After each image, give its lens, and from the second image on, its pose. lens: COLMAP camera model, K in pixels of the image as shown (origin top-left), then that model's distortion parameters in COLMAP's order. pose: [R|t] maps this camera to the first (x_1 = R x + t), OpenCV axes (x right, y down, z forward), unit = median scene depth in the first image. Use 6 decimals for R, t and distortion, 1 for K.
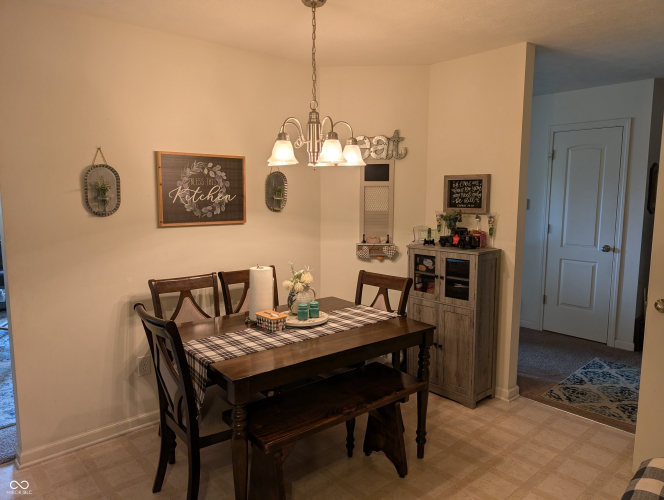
lens RADIAL K [[480.5, 0, 327.9], [0, 480.5, 245.1], [0, 0, 1]] dist [0.028835, -0.028498]
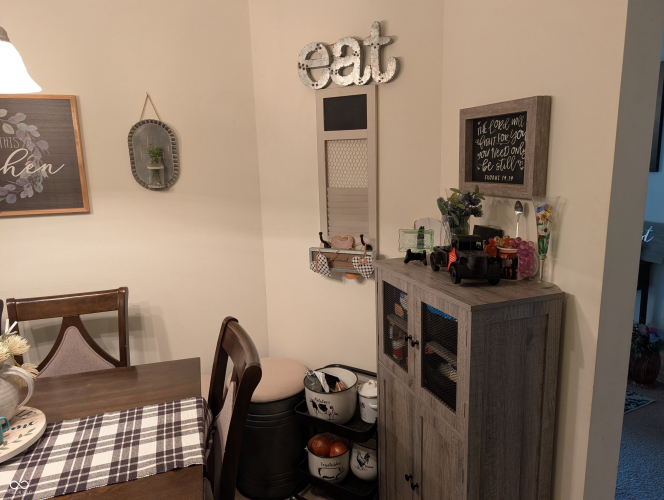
lens RADIAL K [[490.0, 0, 333.9], [0, 490.0, 246.5], [0, 0, 1]] dist [0.030205, -0.044003]
pose [[0.923325, 0.043997, -0.381491, 0.326798], [-0.014876, 0.996767, 0.078952, -0.054244], [0.383732, -0.067223, 0.920994, 0.549052]]
